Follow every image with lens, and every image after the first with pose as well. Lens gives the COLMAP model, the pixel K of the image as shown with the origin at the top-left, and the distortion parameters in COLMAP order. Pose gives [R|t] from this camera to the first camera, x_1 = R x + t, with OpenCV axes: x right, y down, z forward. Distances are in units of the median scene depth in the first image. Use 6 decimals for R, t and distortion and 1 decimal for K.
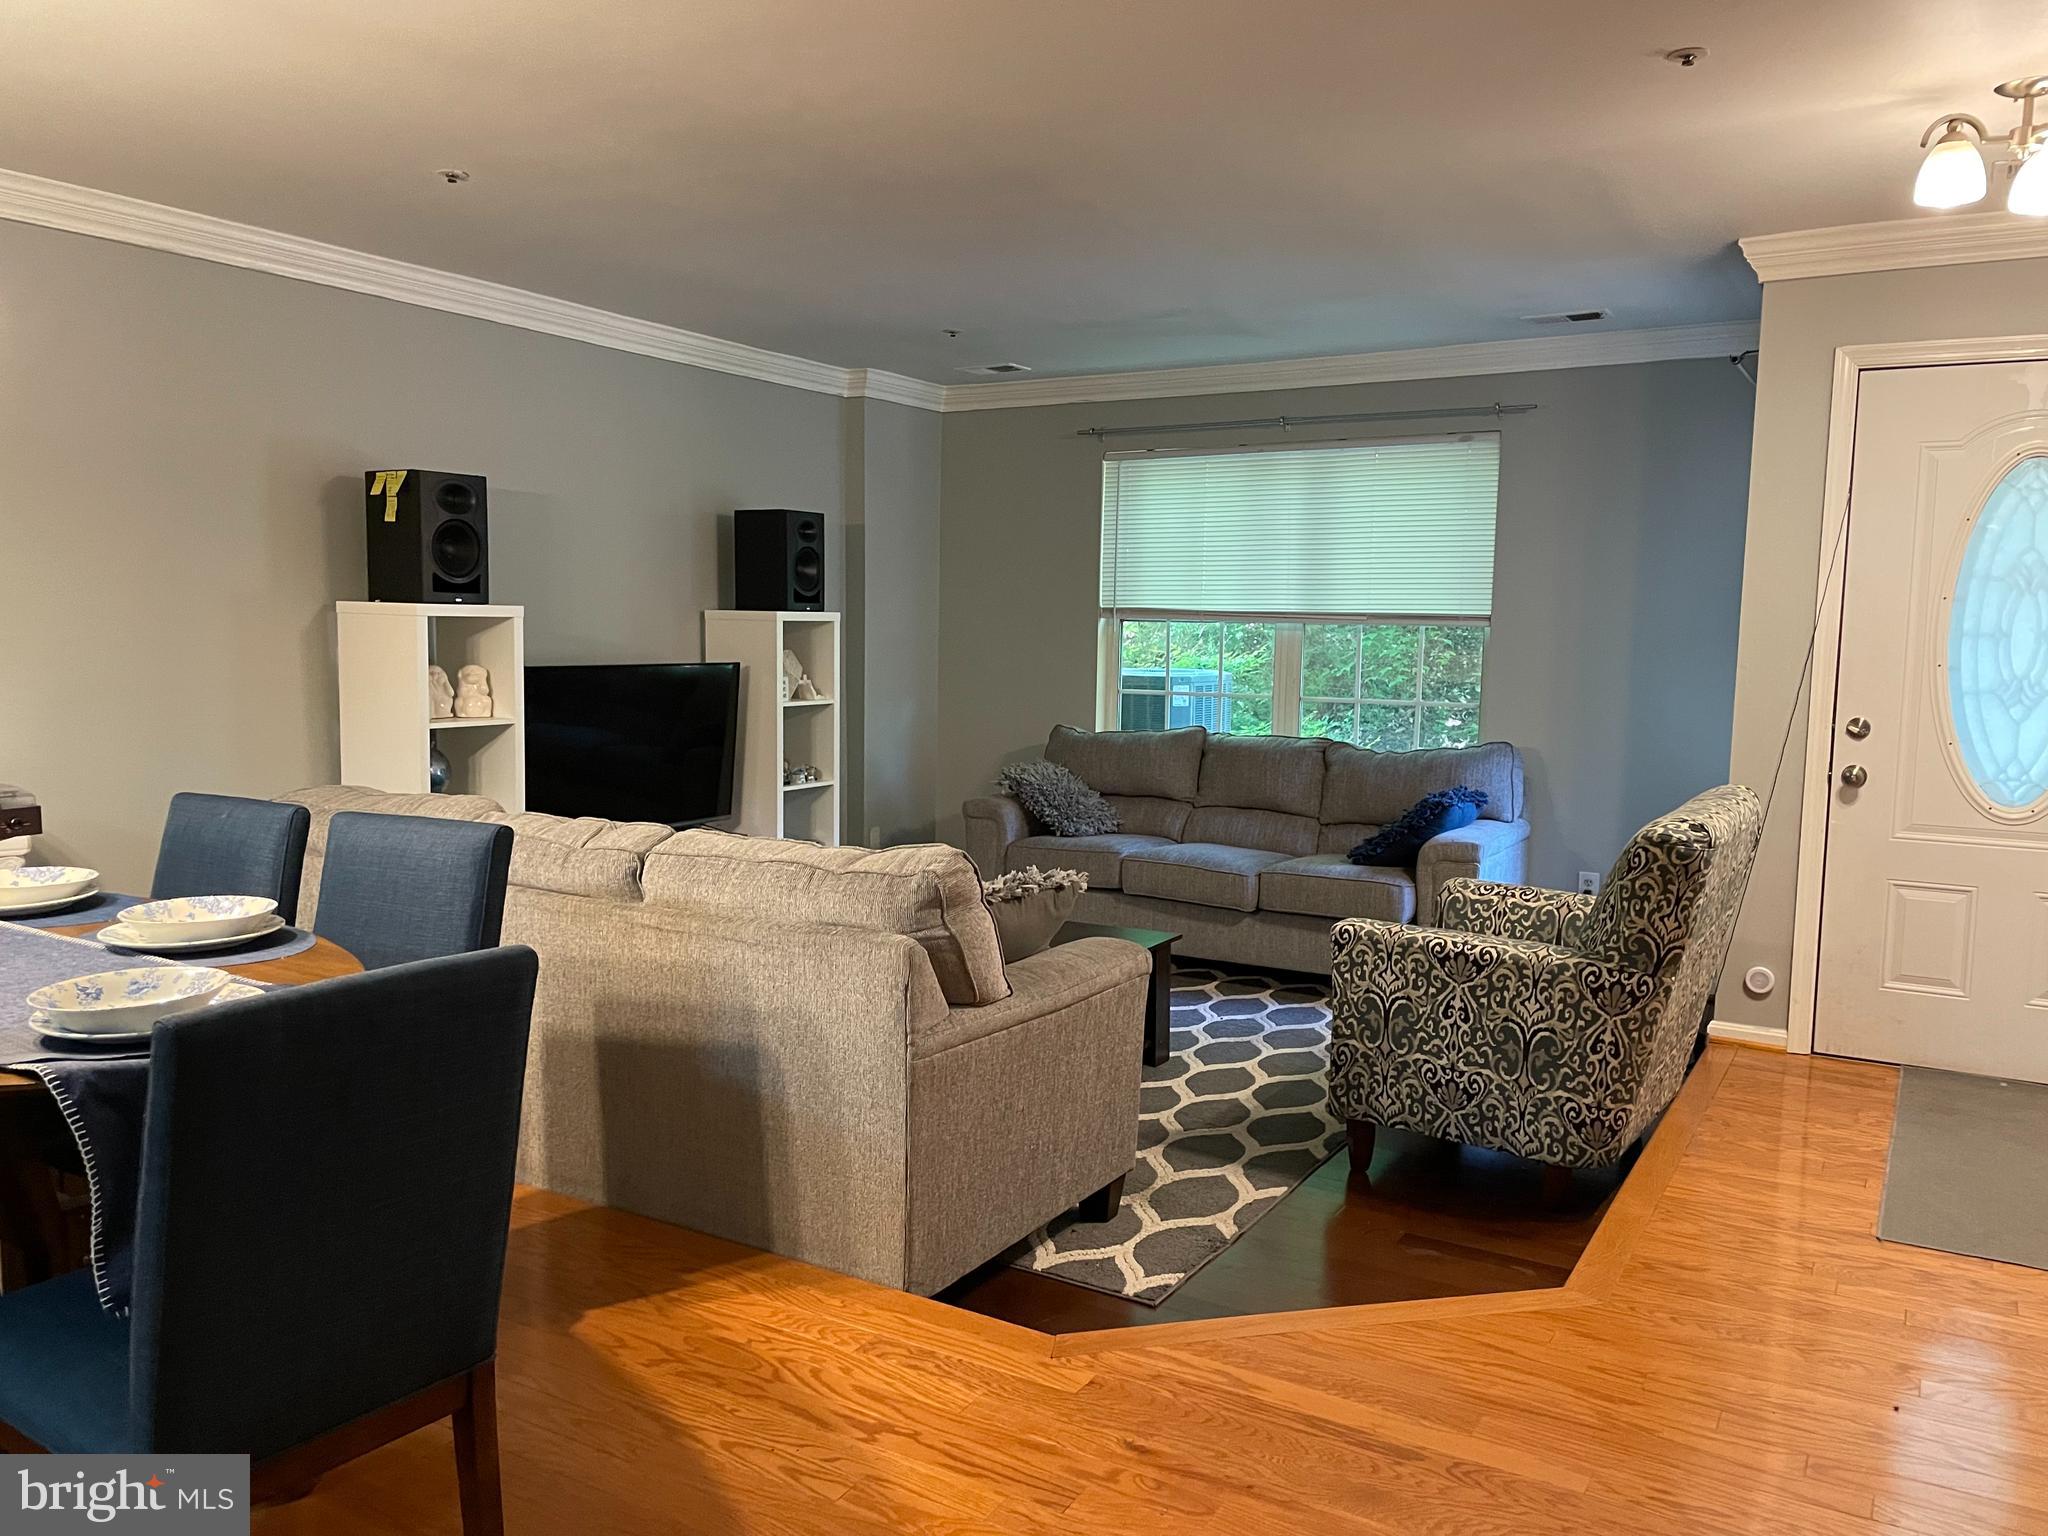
lens RADIAL K [[1548.0, 0, 1003.5], [0, 1548.0, 774.7], [0, 0, 1]] dist [0.087423, -0.110425]
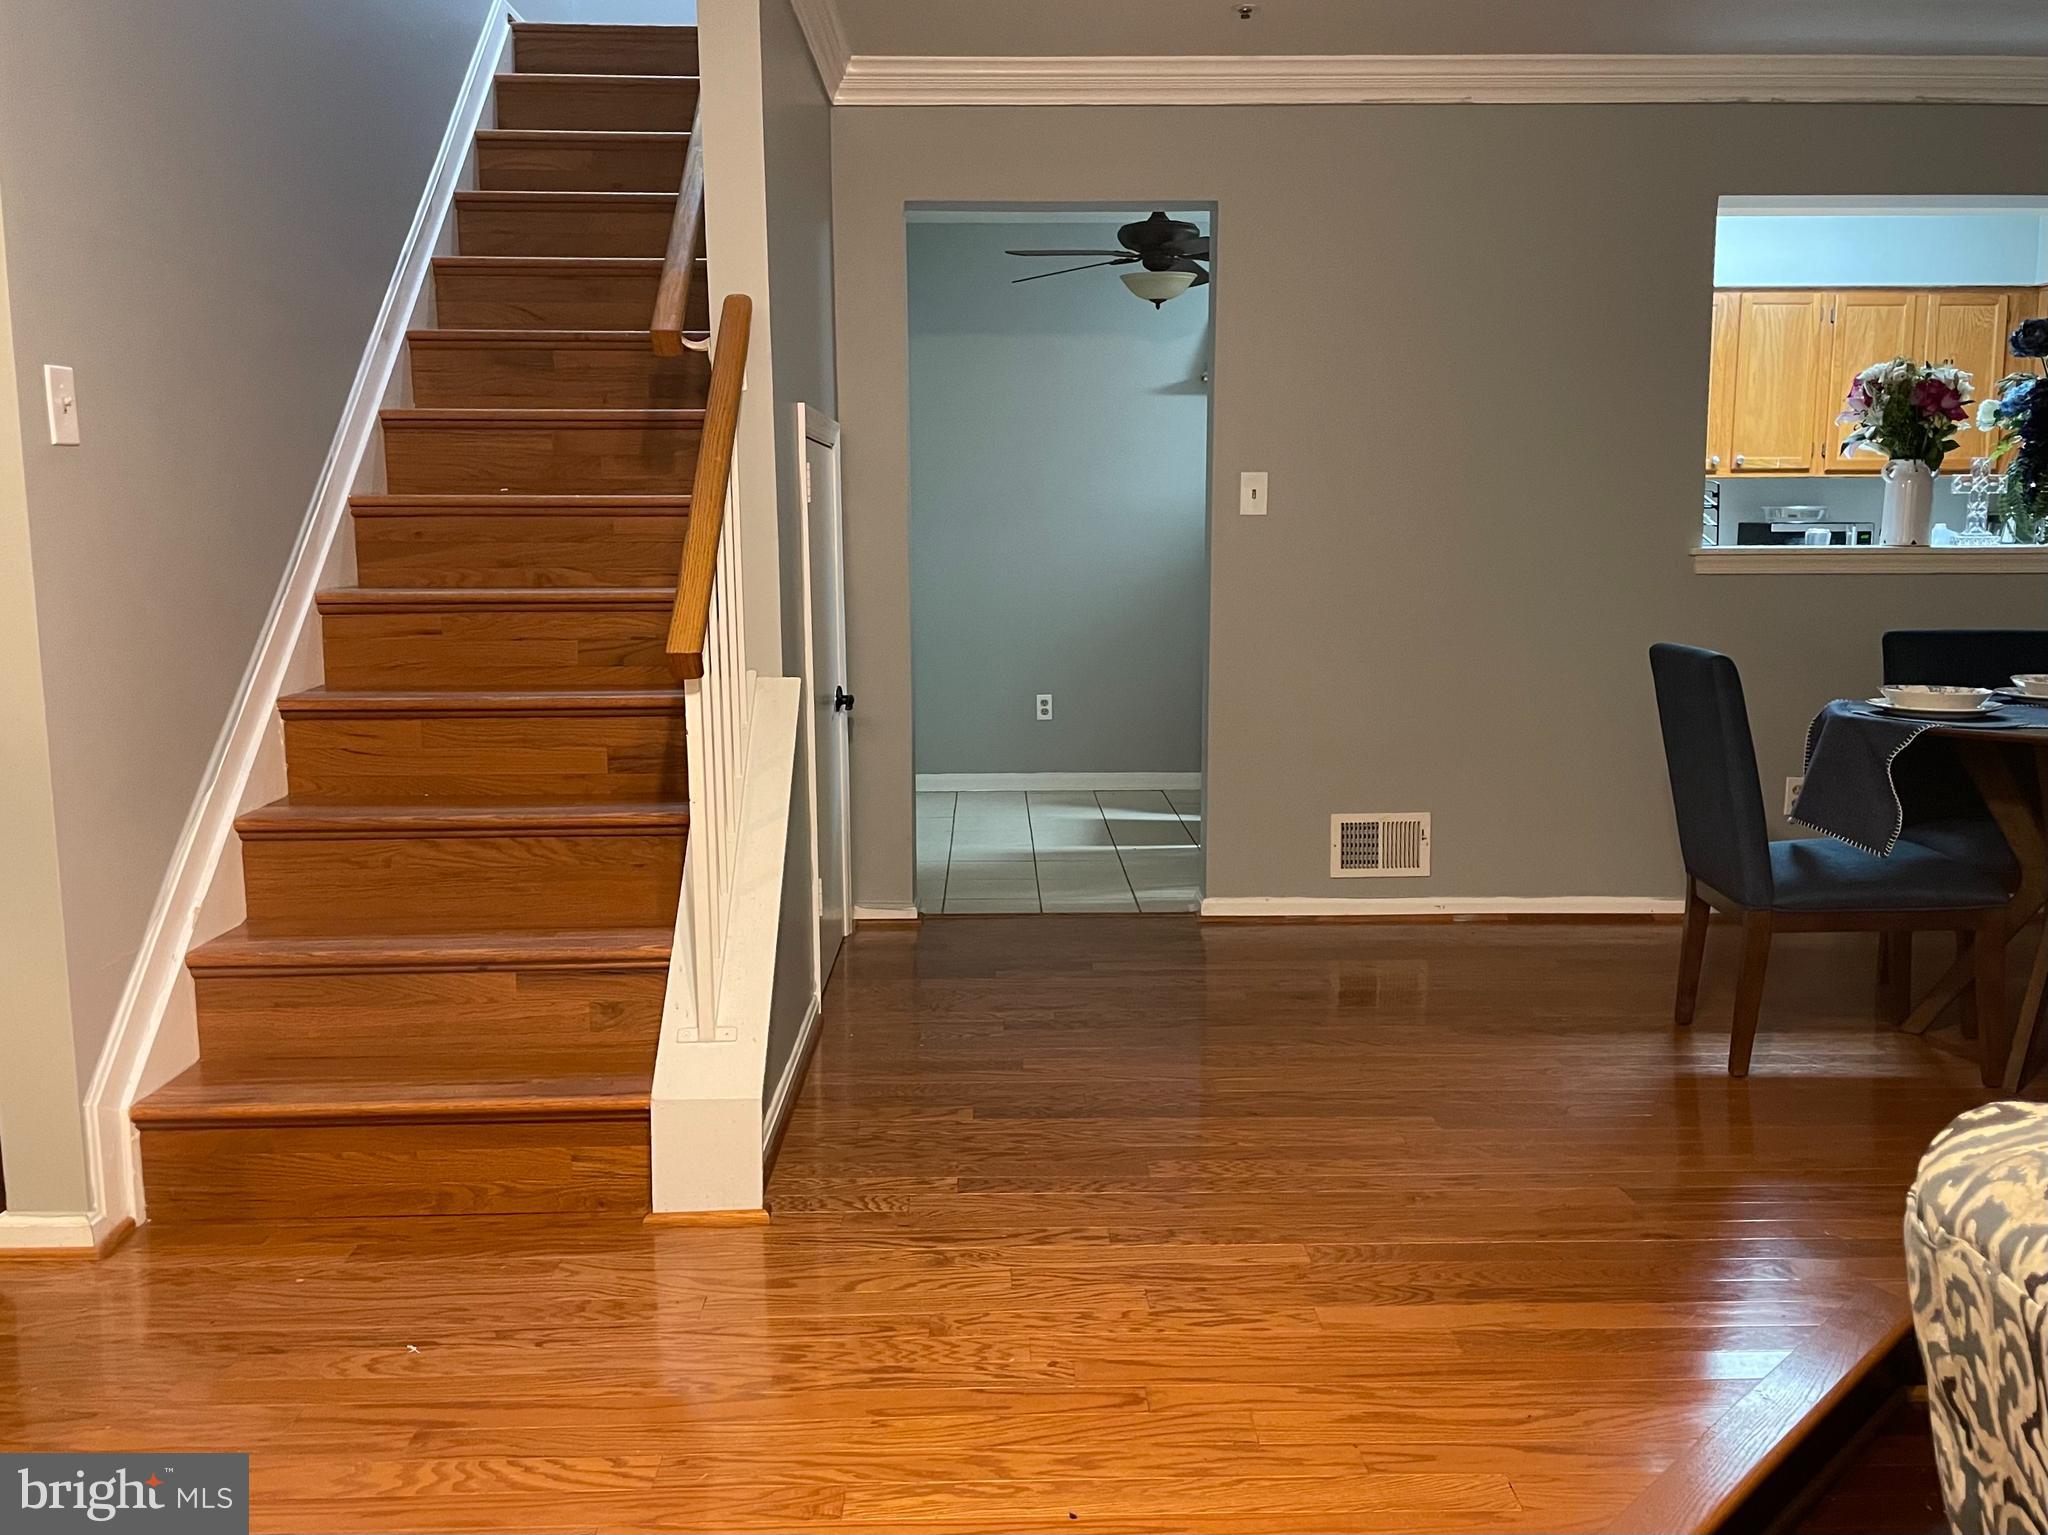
lens RADIAL K [[1548.0, 0, 1016.6], [0, 1548.0, 749.1], [0, 0, 1]] dist [0.087423, -0.110425]
pose [[-0.847555, 0.066585, -0.526514, 0.555879], [-0.054995, 0.975737, 0.211925, -0.051400], [0.527851, 0.208574, -0.823329, 0.885619]]
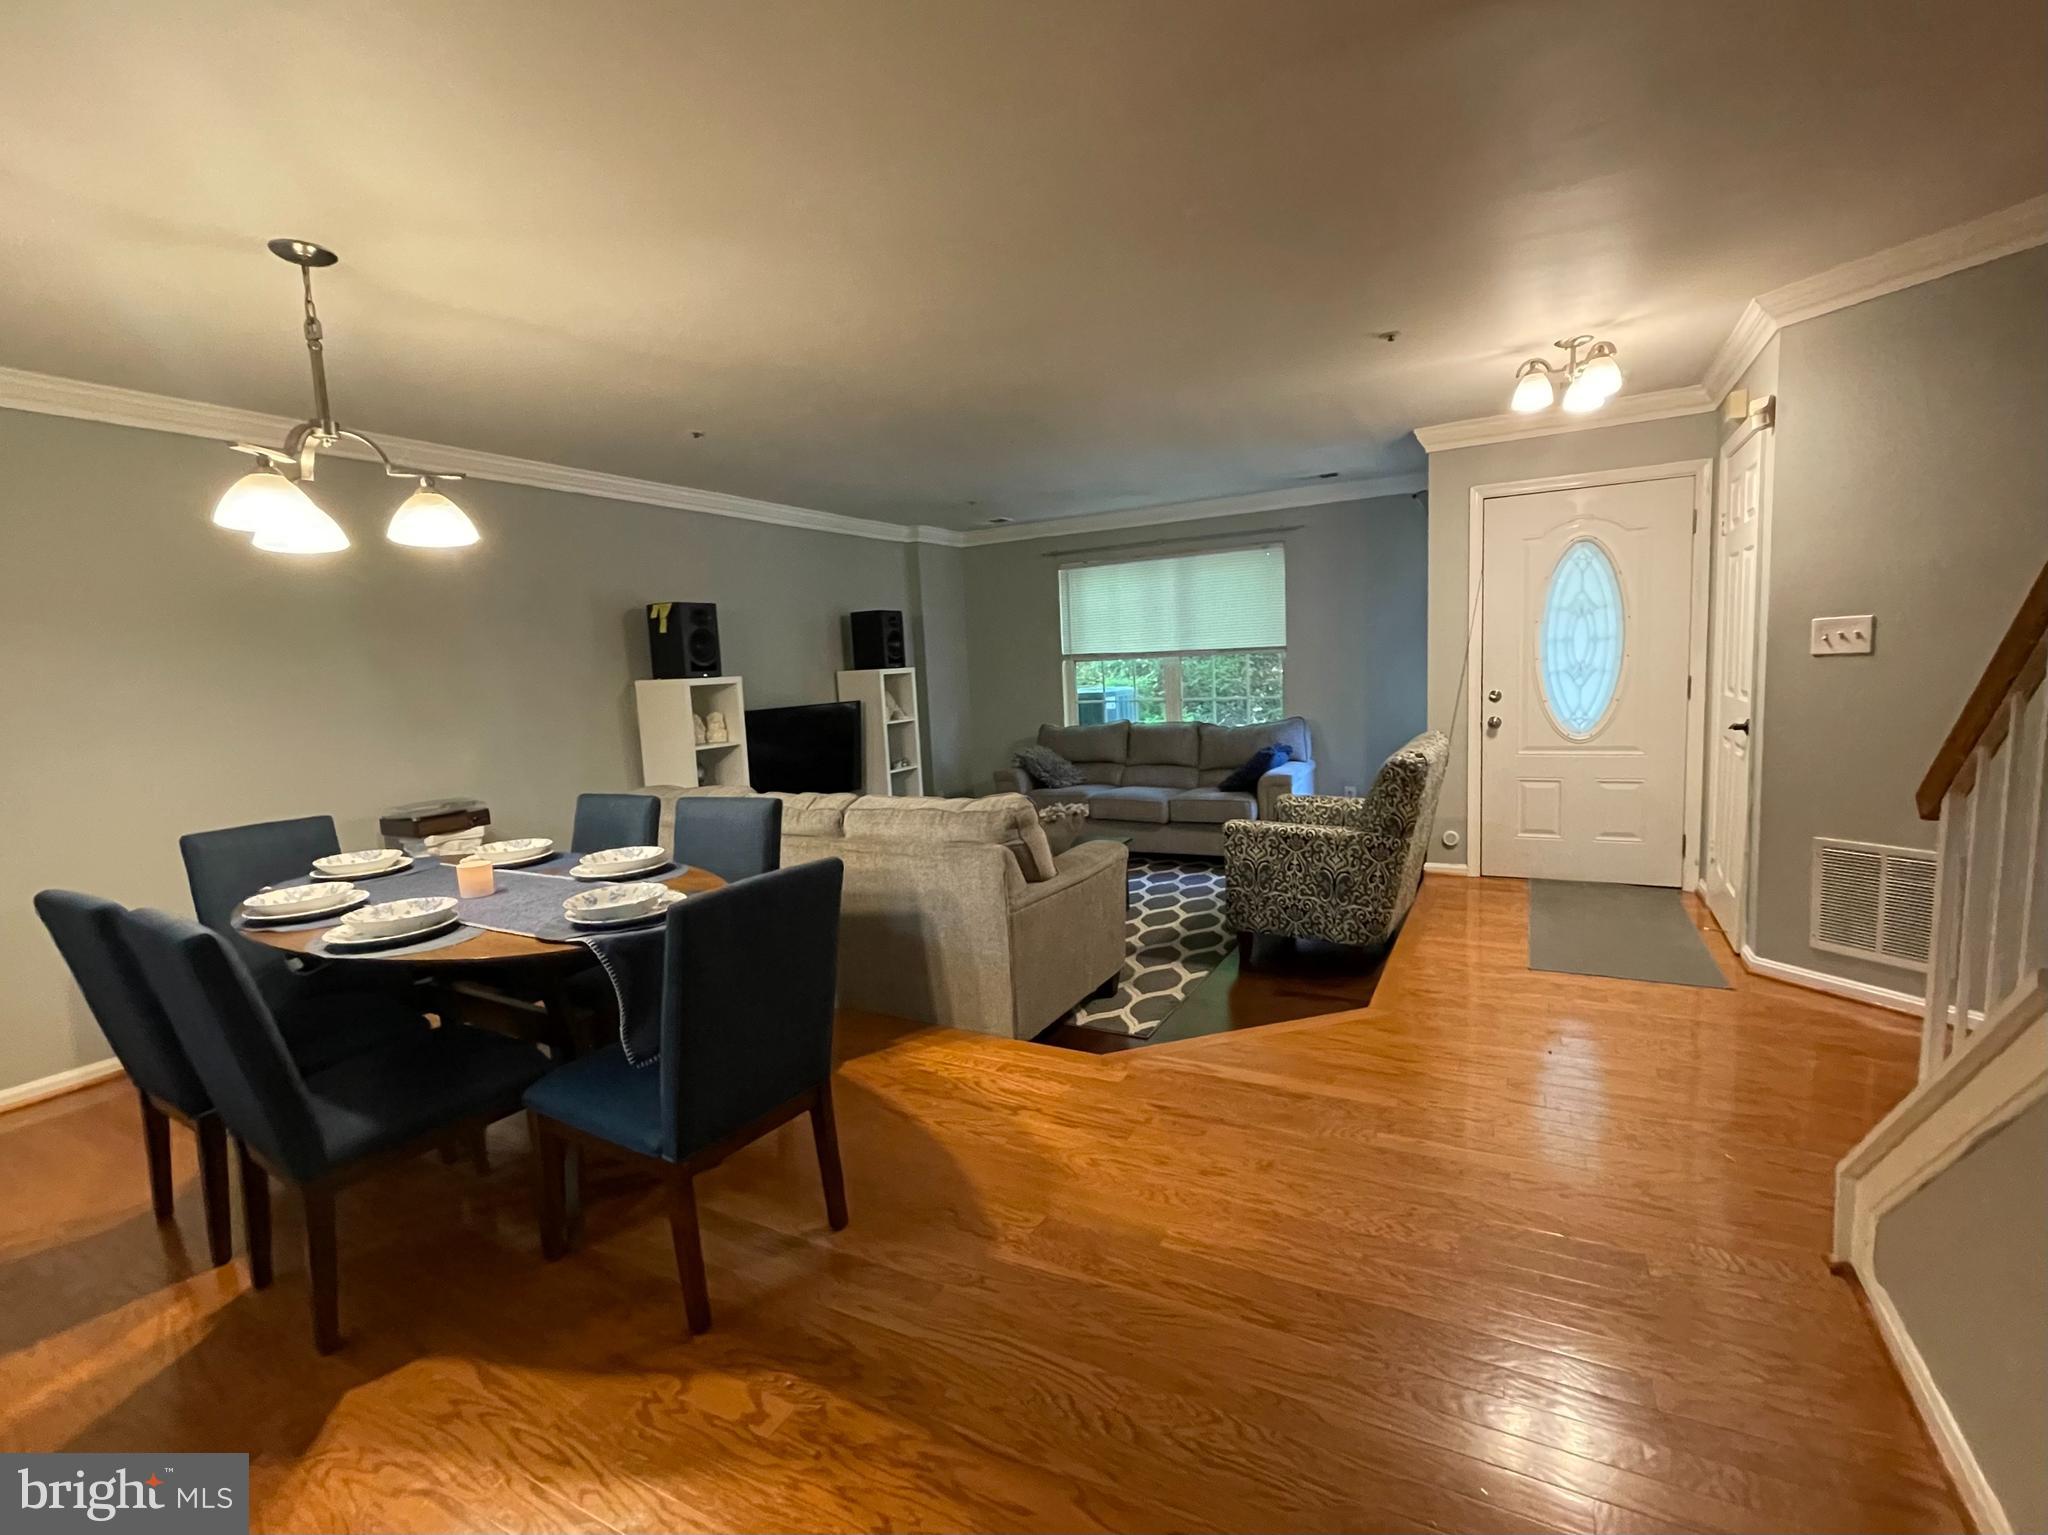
lens RADIAL K [[923.2, 0, 1025.4], [0, 923.2, 769.4], [0, 0, 1]] dist [-0.003161, -0.000398]
pose [[0.996777, -0.069228, 0.040526, -0.050911], [0.068663, 0.997525, 0.015163, 0.001708], [-0.041475, -0.012331, 0.999063, -0.047726]]
